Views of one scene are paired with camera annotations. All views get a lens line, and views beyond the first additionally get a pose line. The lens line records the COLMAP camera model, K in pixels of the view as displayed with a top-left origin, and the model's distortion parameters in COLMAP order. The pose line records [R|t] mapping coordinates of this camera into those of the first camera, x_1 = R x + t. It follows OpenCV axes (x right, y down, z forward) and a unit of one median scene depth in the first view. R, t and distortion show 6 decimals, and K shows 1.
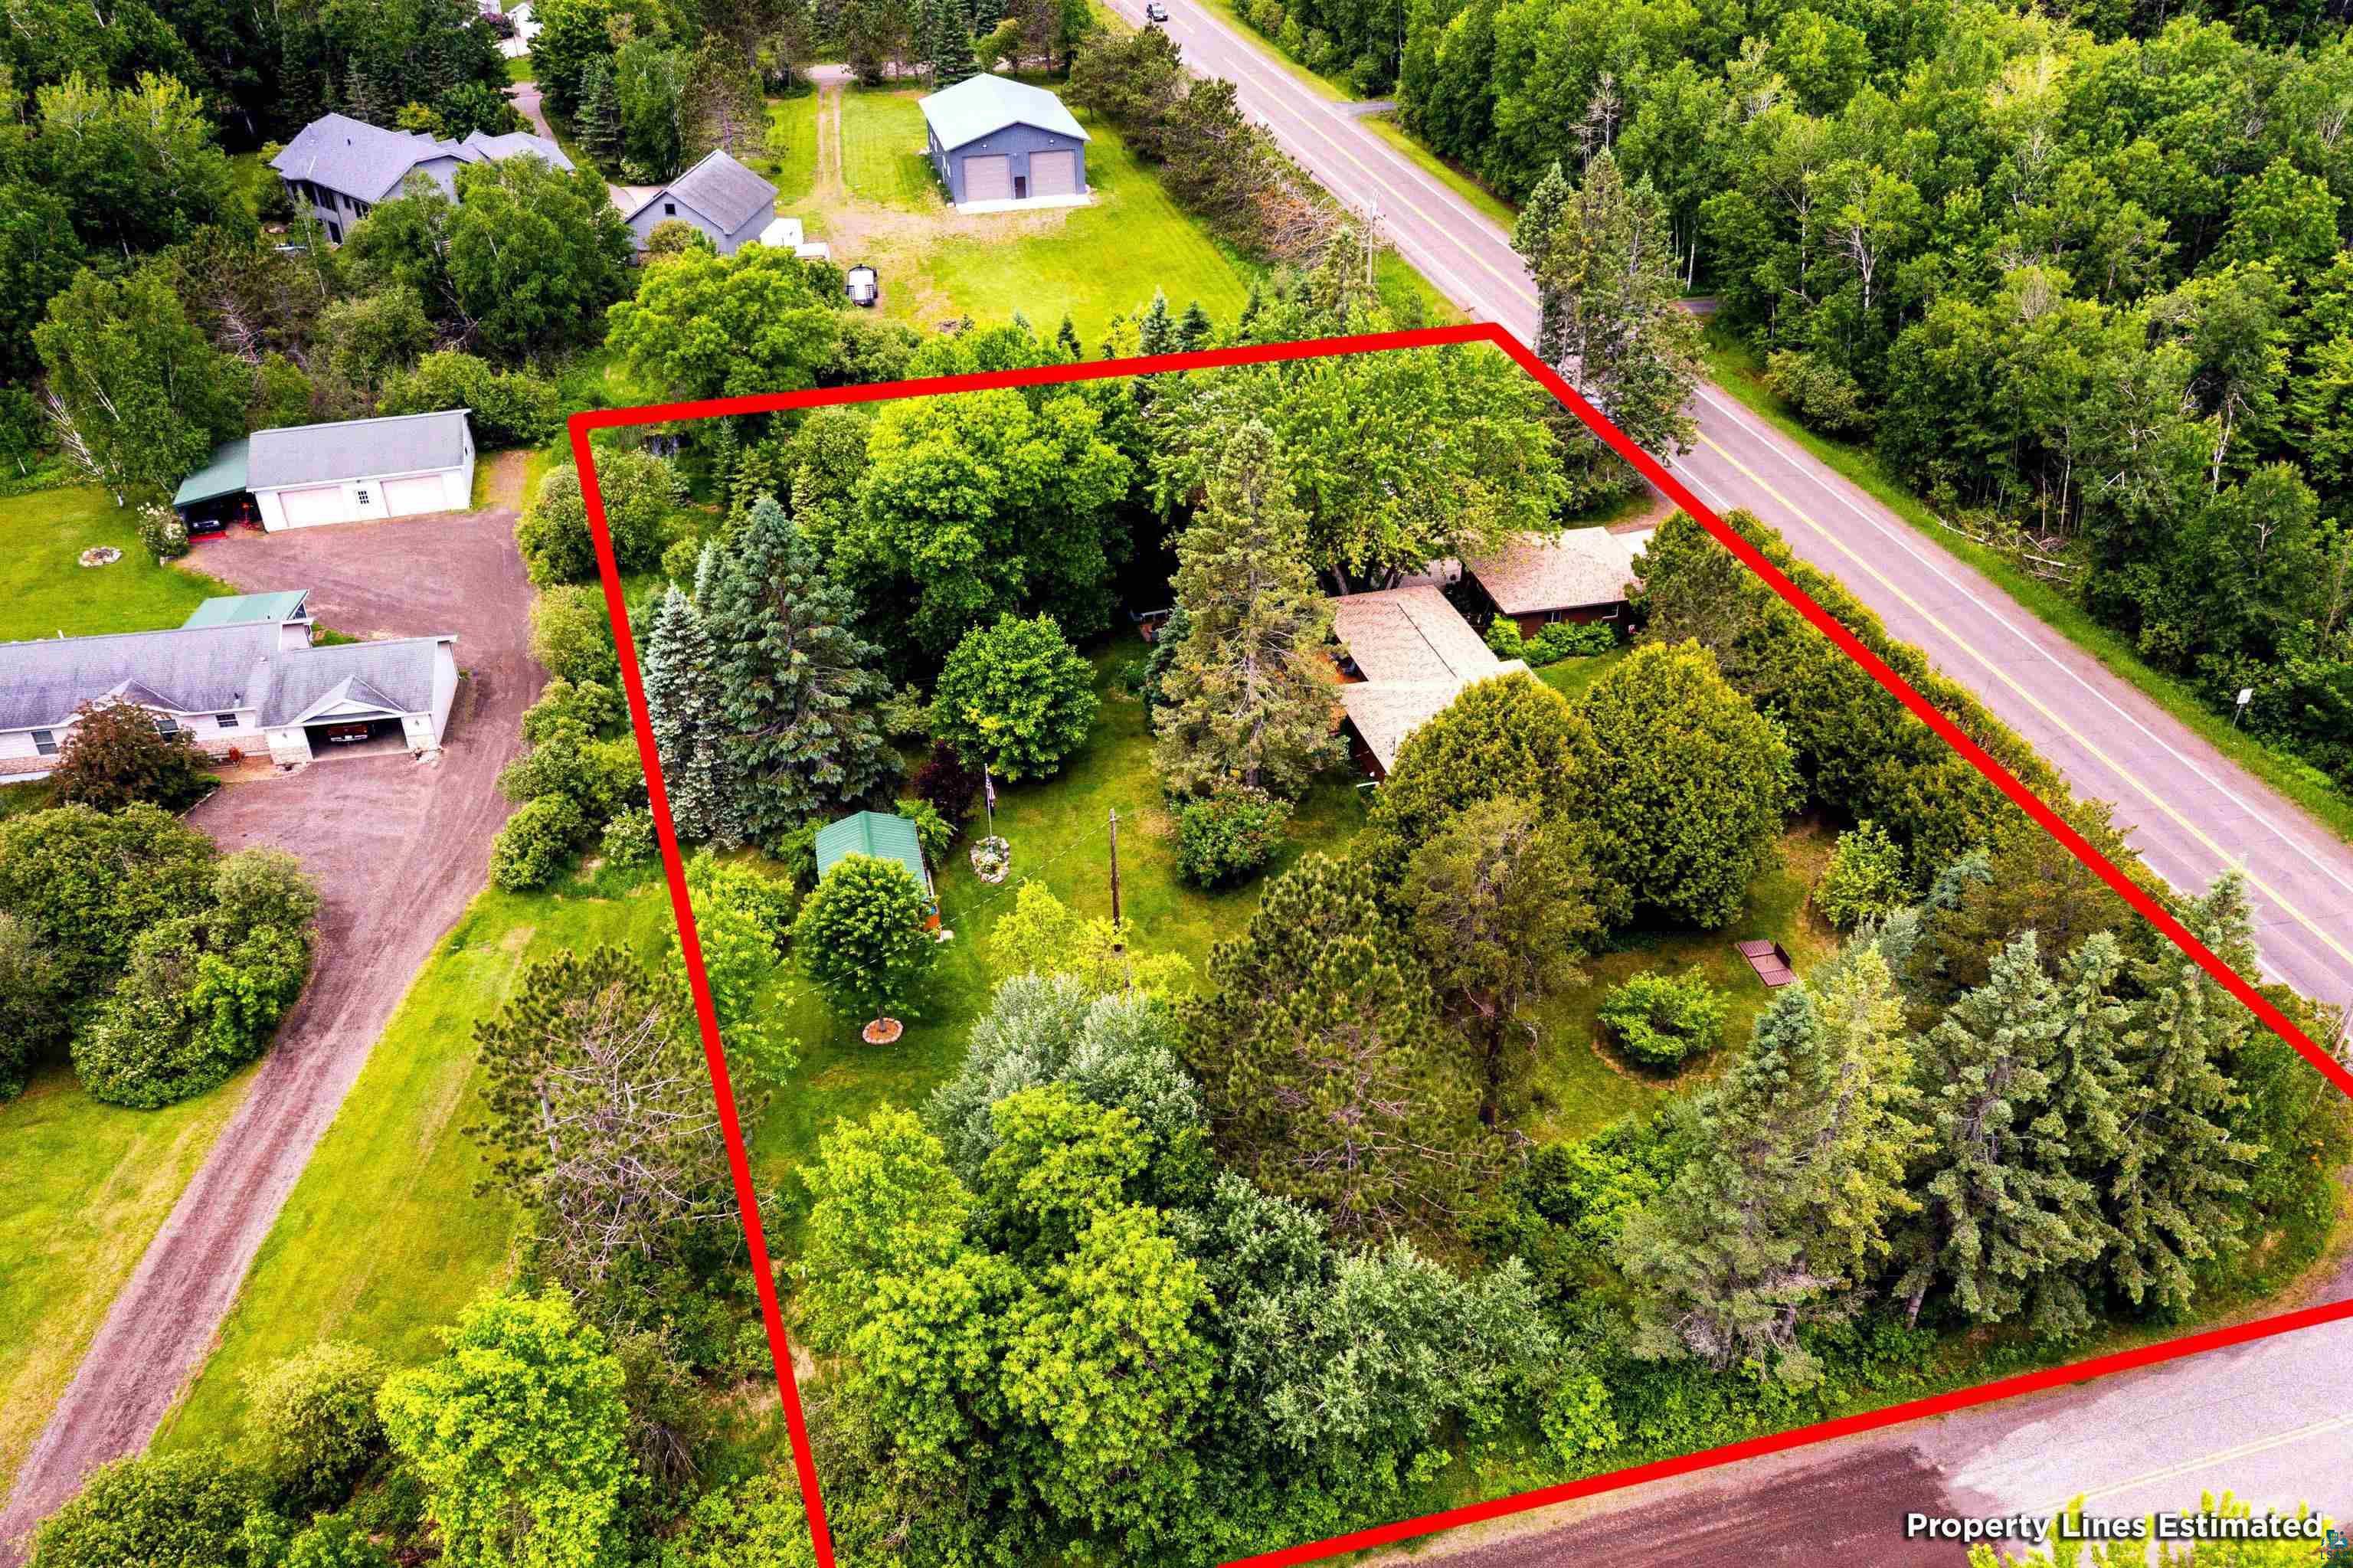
lens RADIAL K [[1810.6, 0, 1176.5], [0, 1810.6, 784.0], [0, 0, 1]] dist [-0.016078, -0.002267]
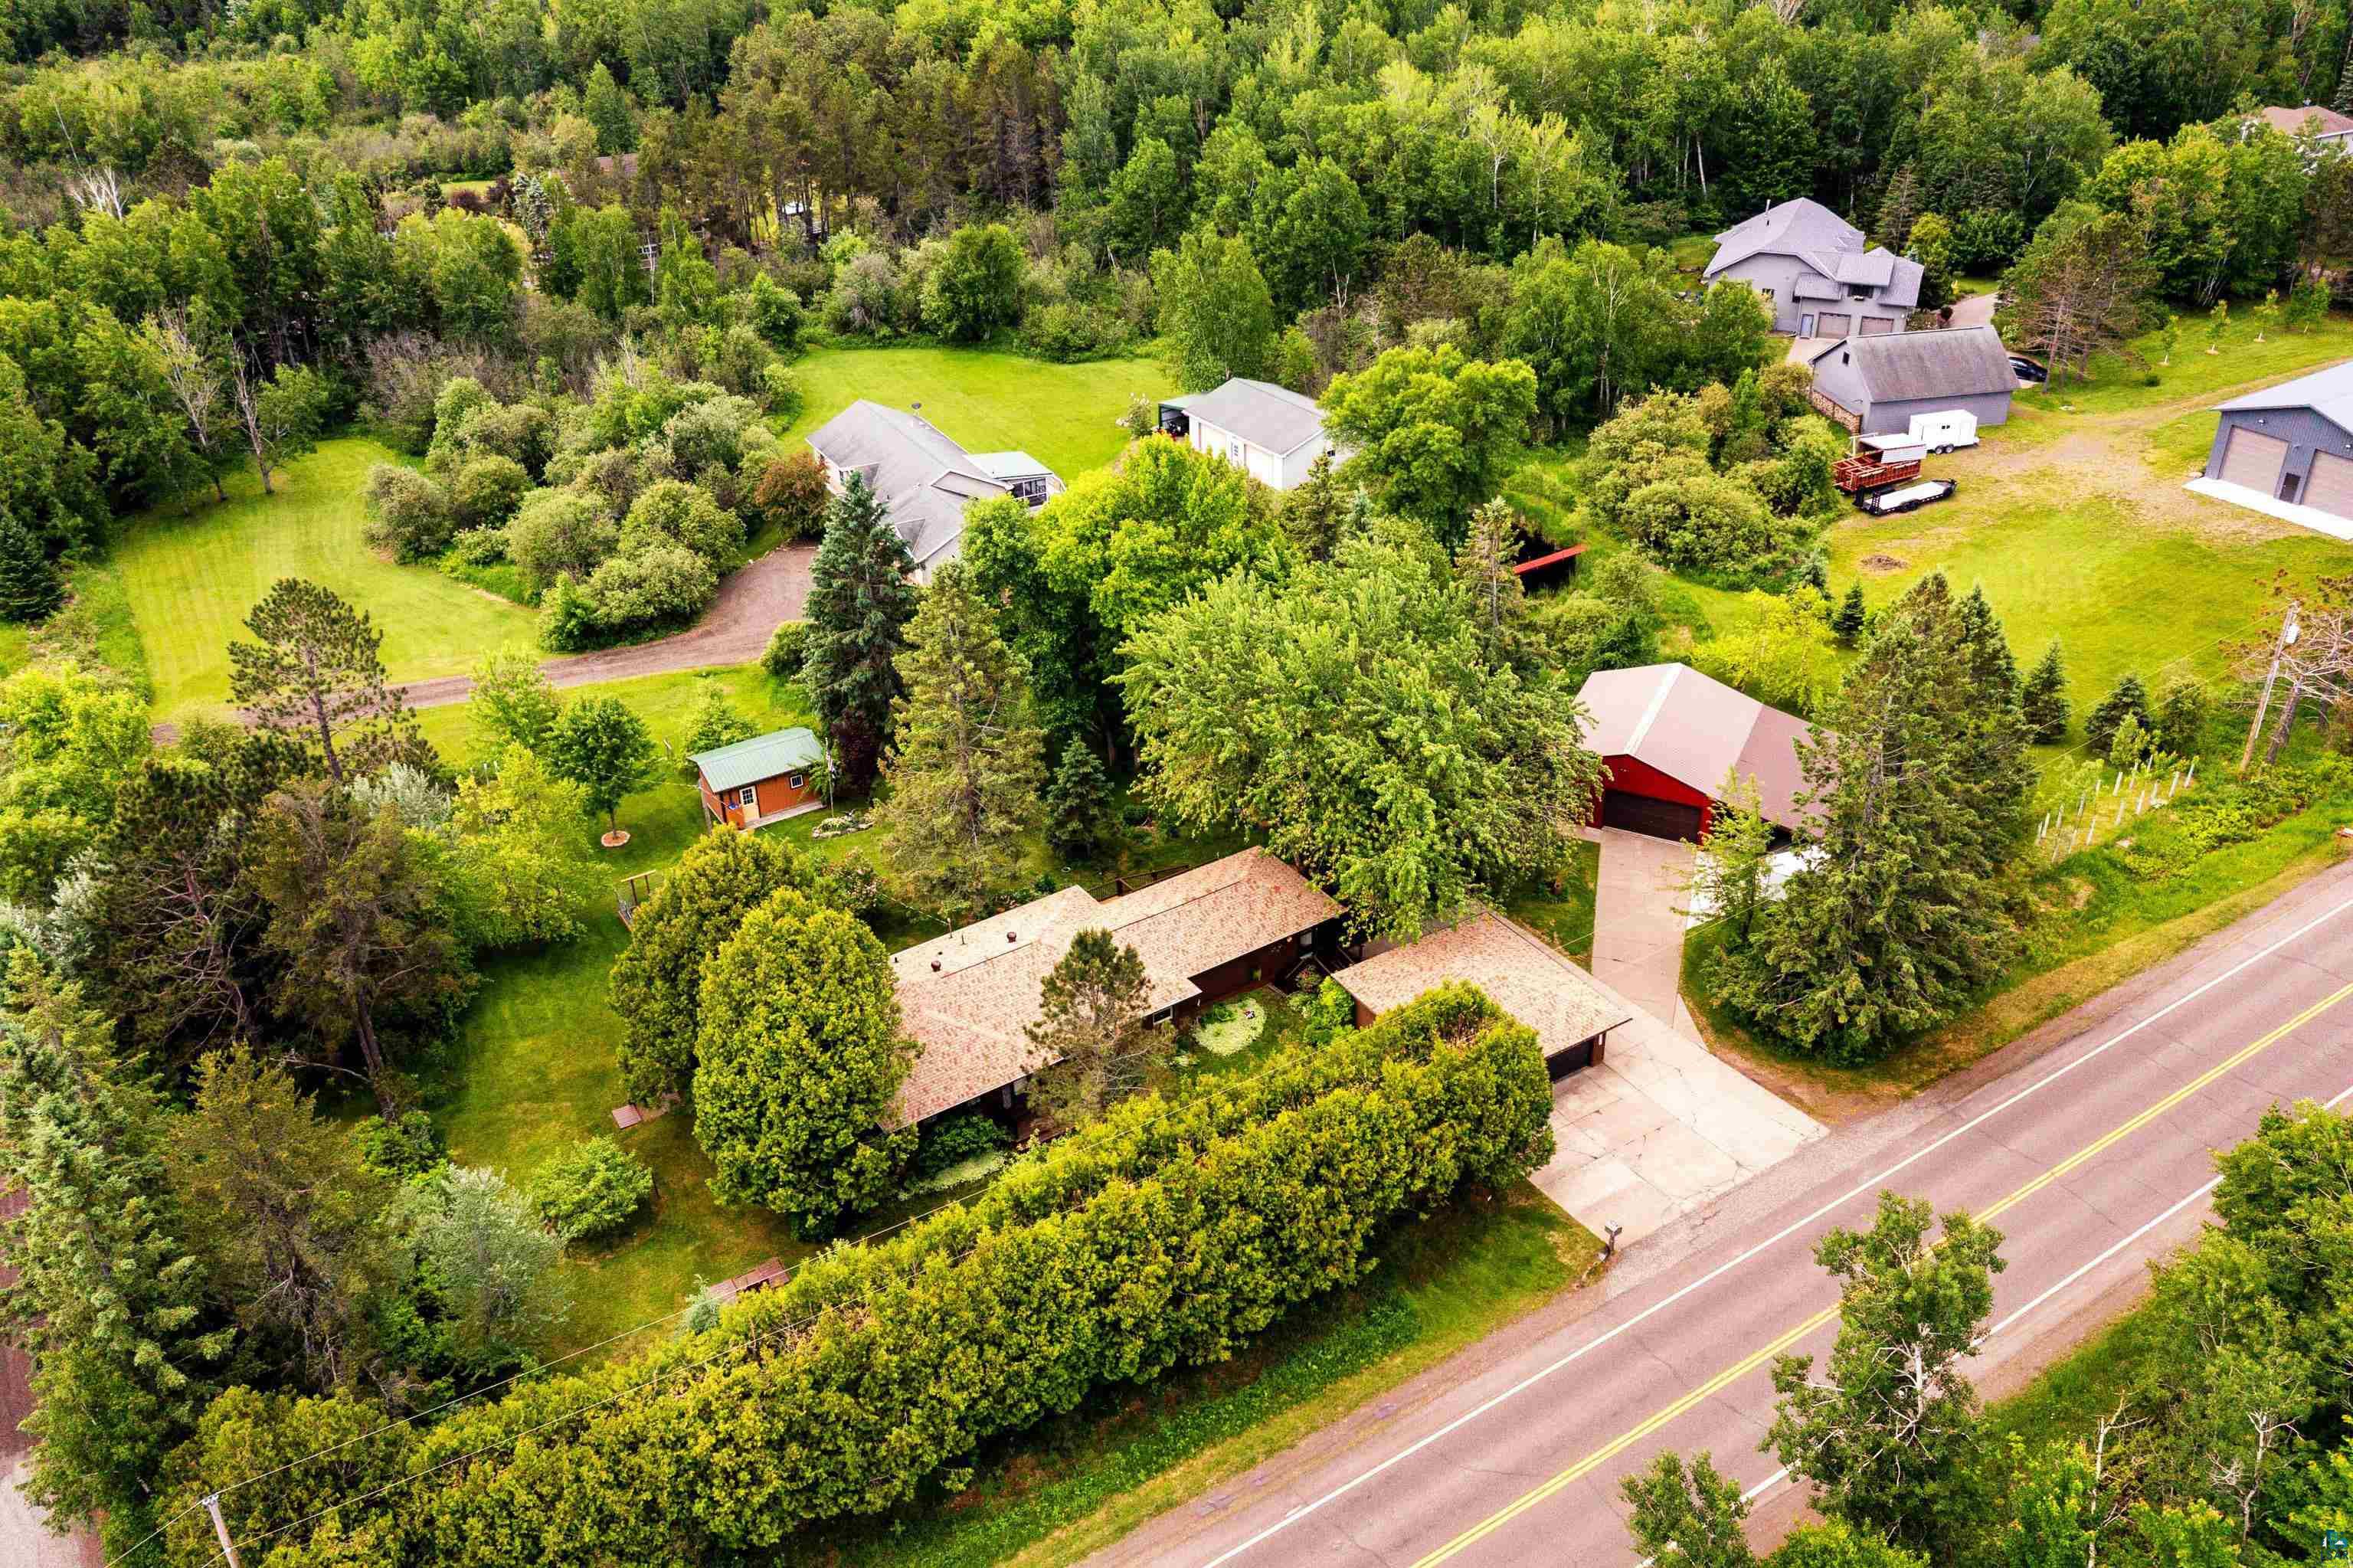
lens RADIAL K [[1810.6, 0, 1176.5], [0, 1810.6, 784.0], [0, 0, 1]] dist [-0.016078, -0.002267]
pose [[0.324549, 0.479454, -0.815348, 0.637427], [-0.508702, 0.815205, 0.276881, -0.289996], [0.797427, 0.324907, 0.508473, 0.410133]]
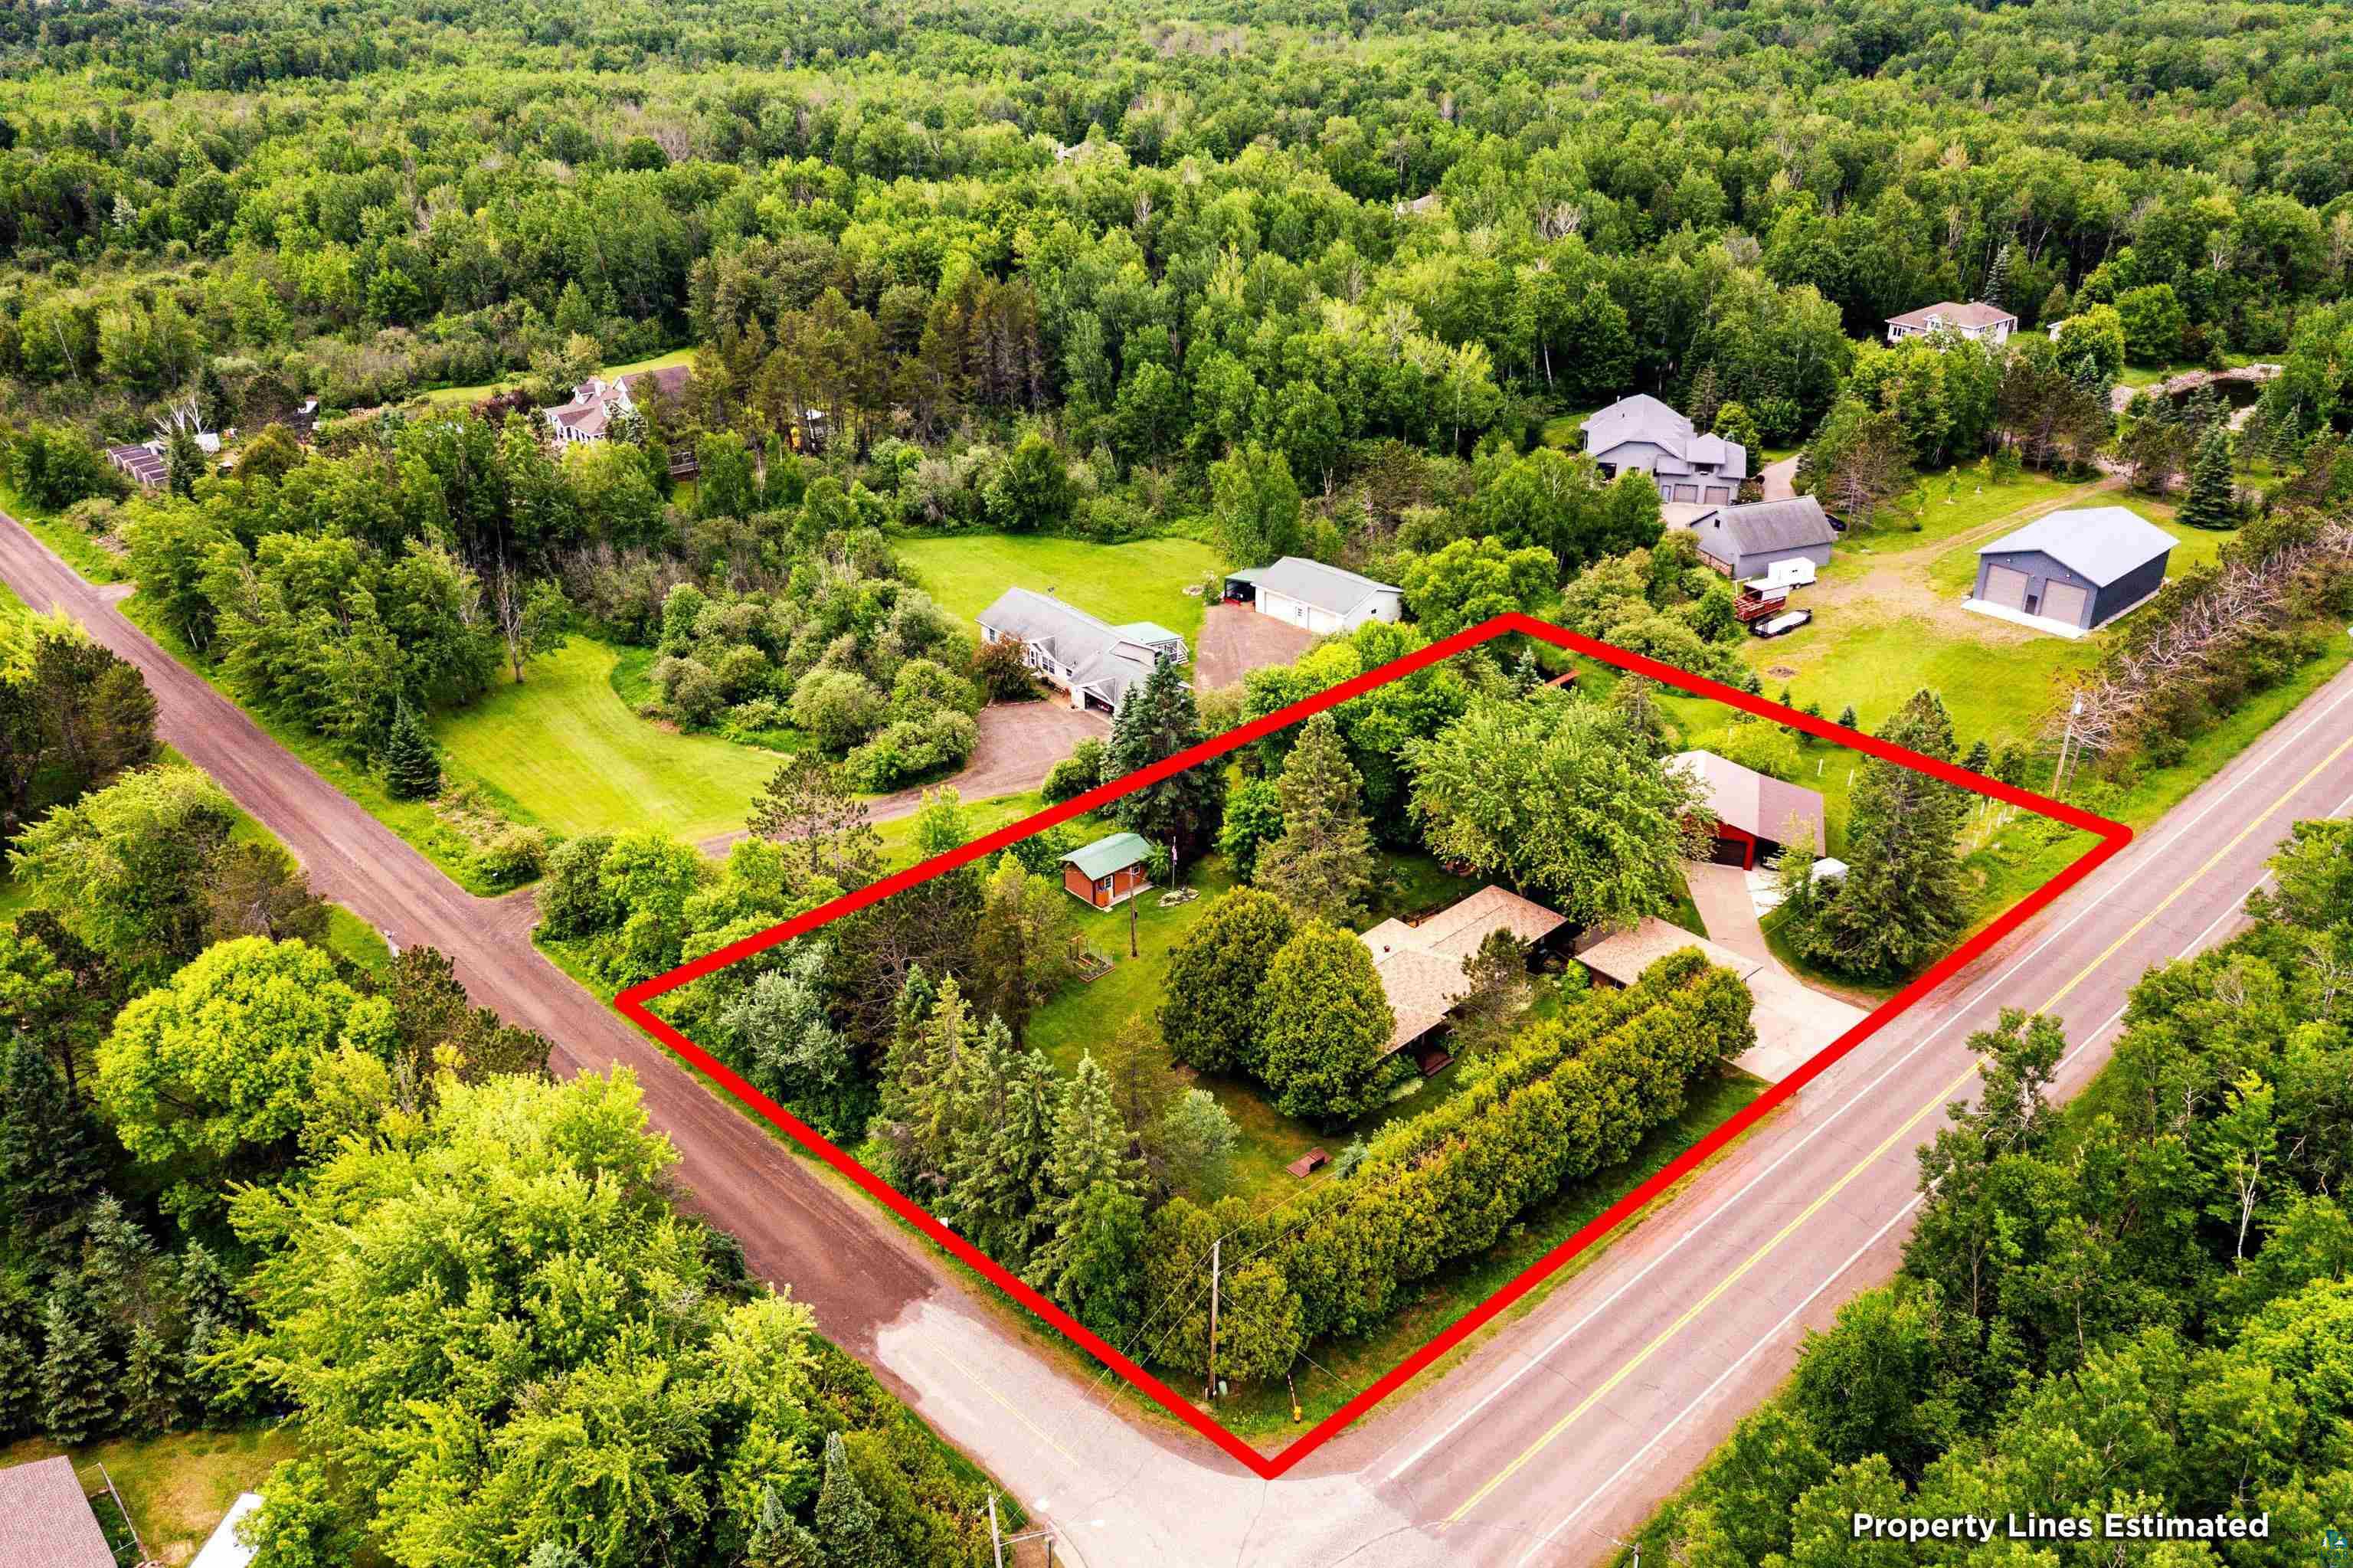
lens RADIAL K [[1810.6, 0, 1176.5], [0, 1810.6, 784.0], [0, 0, 1]] dist [-0.016078, -0.002267]
pose [[0.485882, 0.402301, -0.775933, 0.816146], [-0.484547, 0.862841, 0.143942, -0.203830], [0.727415, 0.306037, 0.614173, -0.039014]]
